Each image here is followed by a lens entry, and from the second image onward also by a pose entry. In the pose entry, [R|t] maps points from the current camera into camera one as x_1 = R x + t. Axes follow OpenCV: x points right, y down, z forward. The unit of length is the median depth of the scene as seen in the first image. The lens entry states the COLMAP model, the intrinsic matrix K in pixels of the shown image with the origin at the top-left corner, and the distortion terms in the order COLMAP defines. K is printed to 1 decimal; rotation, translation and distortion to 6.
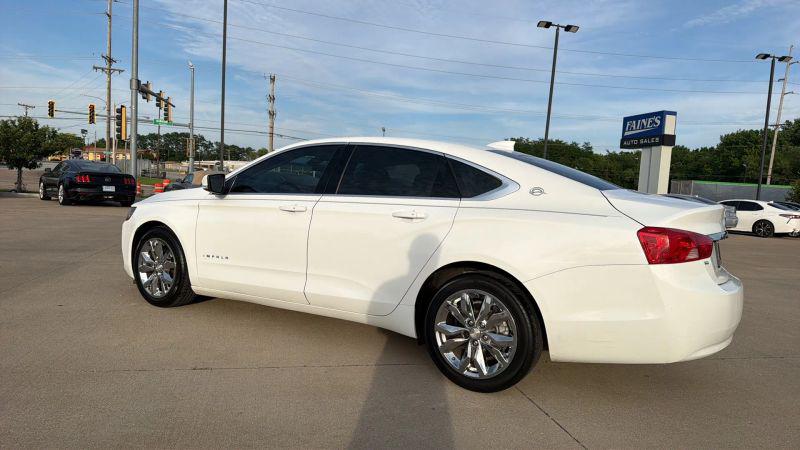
lens RADIAL K [[535.7, 0, 407.1], [0, 535.7, 225.9], [0, 0, 1]] dist [0.049135, -0.053788]
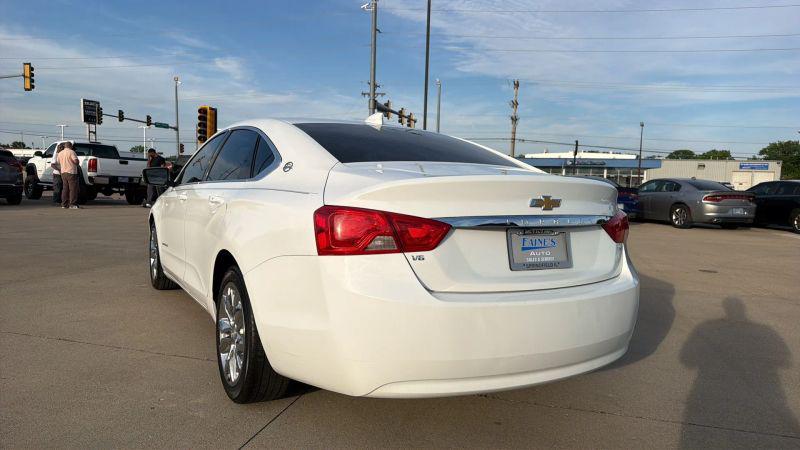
lens RADIAL K [[544.1, 0, 389.0], [0, 544.1, 224.6], [0, 0, 1]] dist [0.038806, -0.081621]
pose [[0.871517, 0.003004, -0.490356, 0.138899], [-0.011419, 0.999834, -0.014170, 0.005916], [0.490232, 0.017949, 0.871407, 0.060884]]
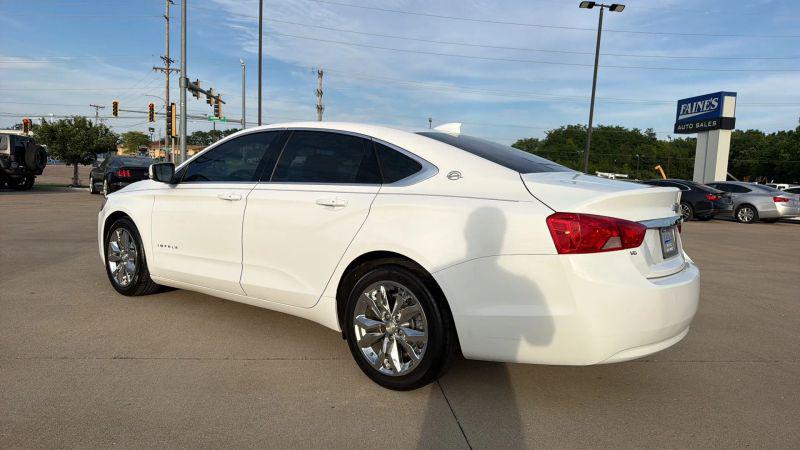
lens RADIAL K [[537.3, 0, 399.6], [0, 537.3, 223.8], [0, 0, 1]] dist [0.041397, -0.045177]
pose [[0.993654, -0.003687, -0.112419, 0.044130], [0.004988, 0.999924, 0.011291, 0.001443], [0.112369, -0.011780, 0.993597, 0.012274]]
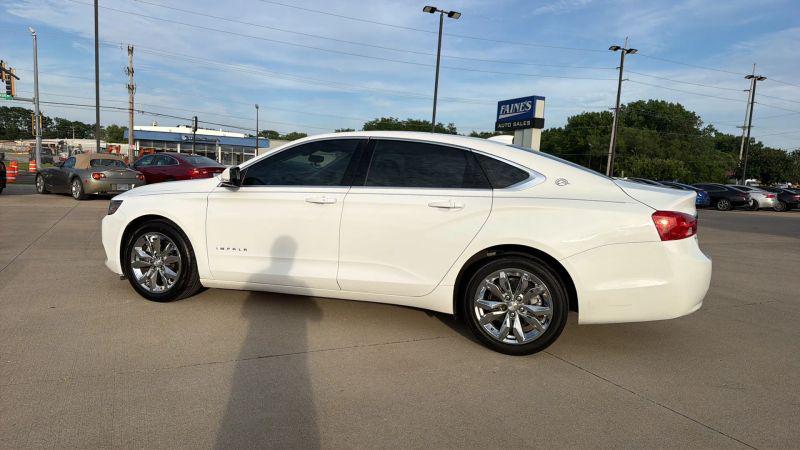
lens RADIAL K [[531.6, 0, 398.1], [0, 531.6, 228.4], [0, 0, 1]] dist [0.069865, -0.073835]
pose [[0.975120, -0.035527, 0.218813, -0.063946], [0.025862, 0.998566, 0.046878, -0.004902], [-0.220165, -0.040052, 0.974640, -0.010960]]
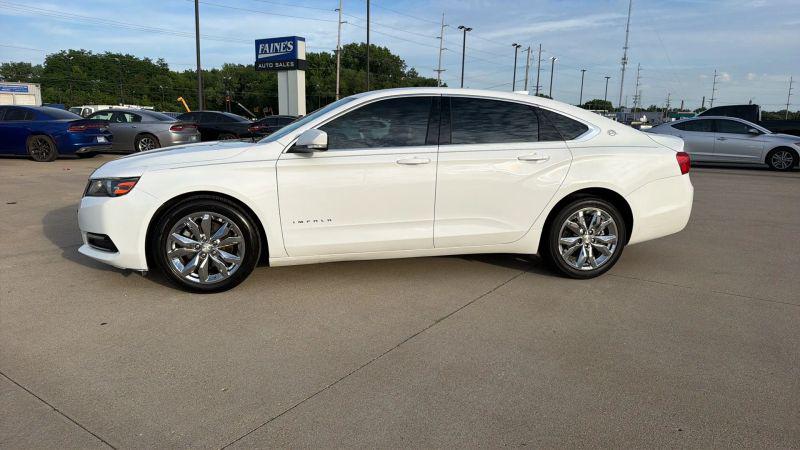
lens RADIAL K [[531.6, 0, 398.1], [0, 531.6, 228.4], [0, 0, 1]] dist [0.069865, -0.073835]
pose [[0.746672, -0.173751, 0.642100, -0.198650], [0.074885, 0.981104, 0.178403, -0.019619], [-0.660964, -0.085125, 0.745574, 0.052013]]
